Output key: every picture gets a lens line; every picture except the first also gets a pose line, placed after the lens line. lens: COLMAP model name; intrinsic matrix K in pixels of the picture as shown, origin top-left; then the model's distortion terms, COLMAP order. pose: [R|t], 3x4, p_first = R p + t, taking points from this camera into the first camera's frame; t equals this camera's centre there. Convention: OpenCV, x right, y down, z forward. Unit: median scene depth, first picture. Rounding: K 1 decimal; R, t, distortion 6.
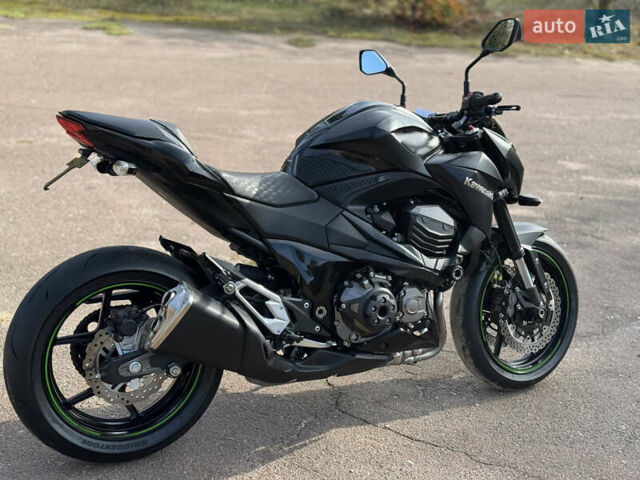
lens RADIAL K [[877.5, 0, 320.0], [0, 877.5, 240.0], [0, 0, 1]] dist [0.105605, -0.017314]
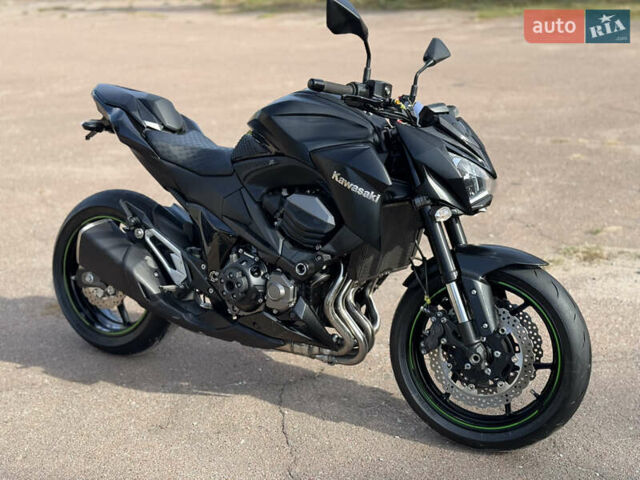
lens RADIAL K [[877.5, 0, 320.0], [0, 877.5, 240.0], [0, 0, 1]] dist [0.105605, -0.017314]
pose [[0.545313, 0.171844, -0.820429, 0.957260], [-0.183452, 0.979499, 0.083227, -0.076983], [0.817911, 0.105125, 0.565659, 0.482297]]
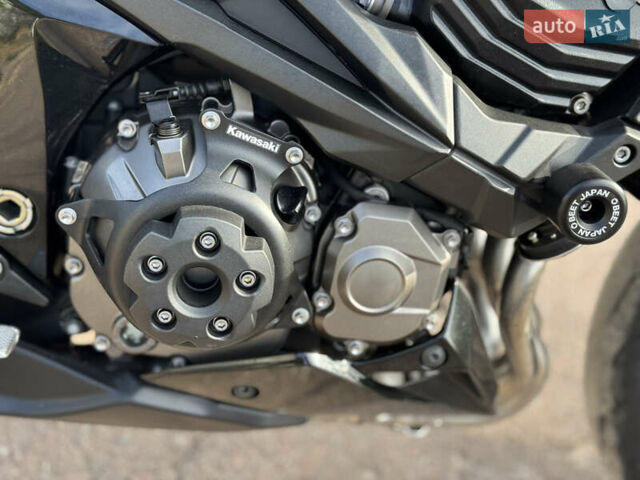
lens RADIAL K [[877.5, 0, 320.0], [0, 877.5, 240.0], [0, 0, 1]] dist [0.105605, -0.017314]
pose [[0.918185, 0.288793, -0.271173, 0.157971], [-0.221806, 0.941936, 0.252108, 0.003532], [0.328235, -0.171334, 0.928928, 0.779832]]
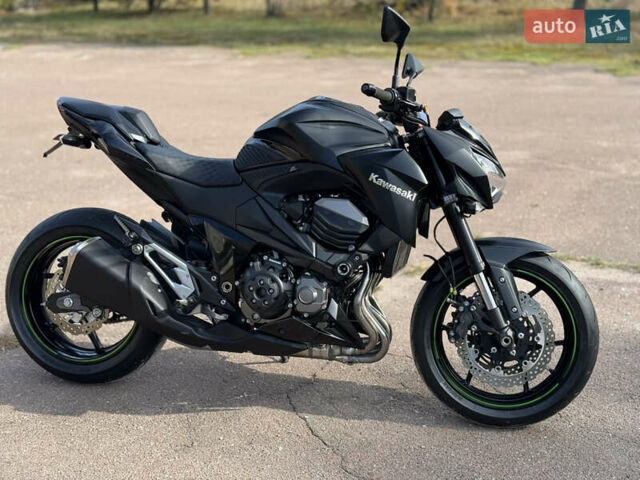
lens RADIAL K [[877.5, 0, 320.0], [0, 877.5, 240.0], [0, 0, 1]] dist [0.105605, -0.017314]
pose [[0.777211, 0.102511, -0.620834, 0.751430], [-0.138170, 0.990364, -0.009446, 0.018966], [0.613883, 0.093122, 0.783885, 0.216556]]
